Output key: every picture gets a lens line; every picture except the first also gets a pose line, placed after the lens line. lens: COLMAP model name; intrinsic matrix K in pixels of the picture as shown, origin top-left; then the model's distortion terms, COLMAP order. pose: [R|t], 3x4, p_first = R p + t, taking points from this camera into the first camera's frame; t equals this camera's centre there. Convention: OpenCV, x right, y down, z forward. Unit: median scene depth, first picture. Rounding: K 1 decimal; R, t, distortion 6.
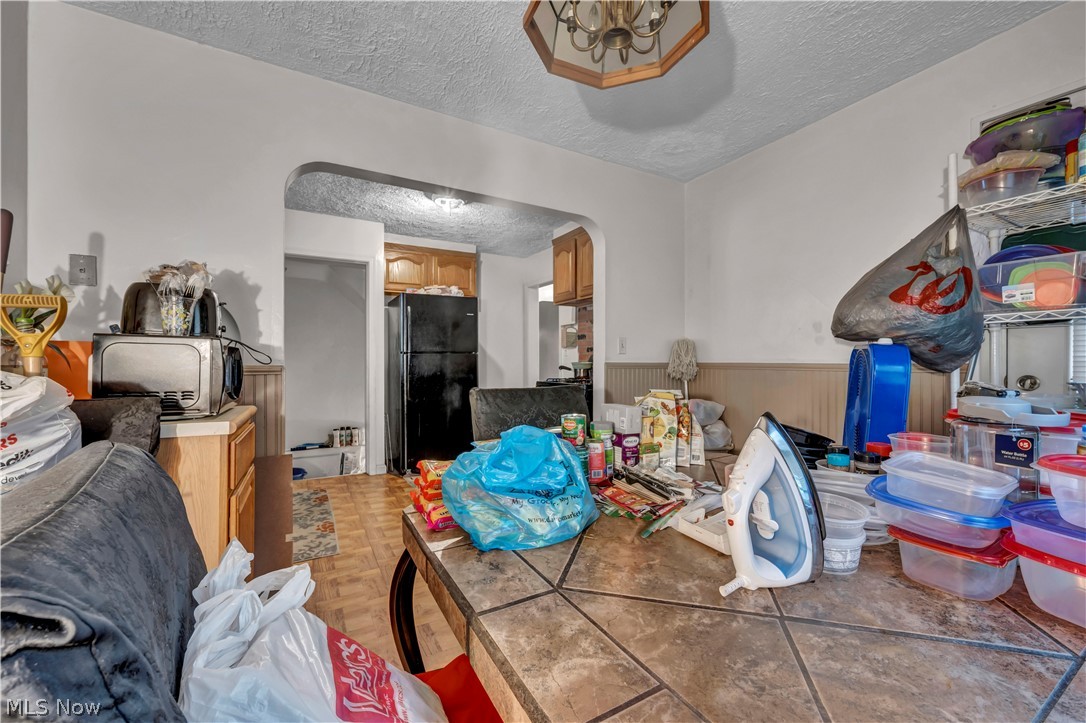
lens RADIAL K [[422.7, 0, 543.0], [0, 422.7, 361.5], [0, 0, 1]] dist [-0.051259, -0.000030]
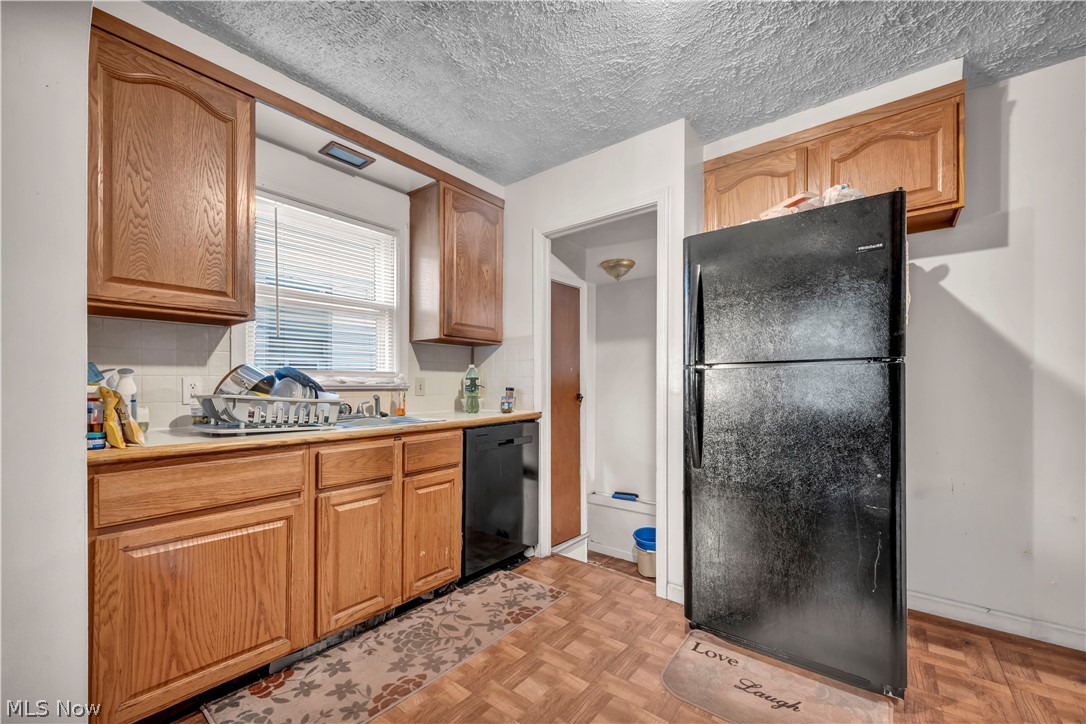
lens RADIAL K [[436.1, 0, 558.9], [0, 436.1, 389.0], [0, 0, 1]] dist [-0.000193, -0.000023]
pose [[0.386863, 0.005004, -0.922123, 0.052782], [-0.000806, 0.999987, 0.005089, 0.000716], [0.922137, -0.001225, 0.386862, 0.599498]]
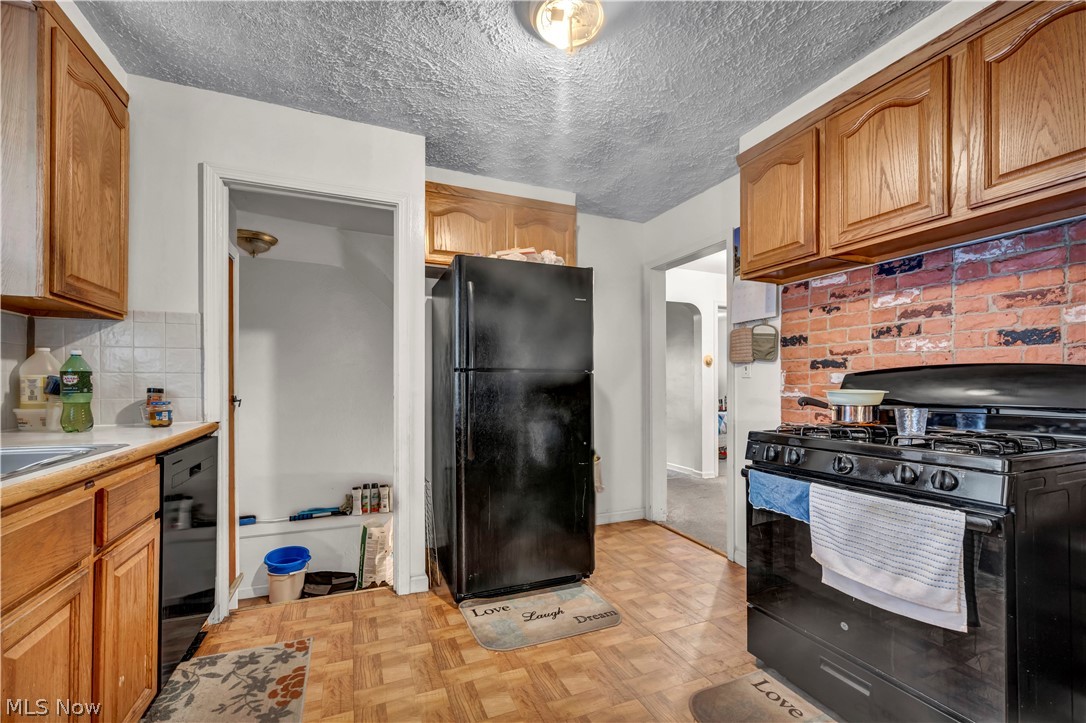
lens RADIAL K [[431.2, 0, 521.2], [0, 431.2, 386.7], [0, 0, 1]] dist [-0.001415, -0.000044]
pose [[0.988665, 0.003757, -0.150093, -0.155948], [-0.003863, 0.999992, -0.000411, -0.000697], [0.150090, 0.000986, 0.988672, 0.420927]]
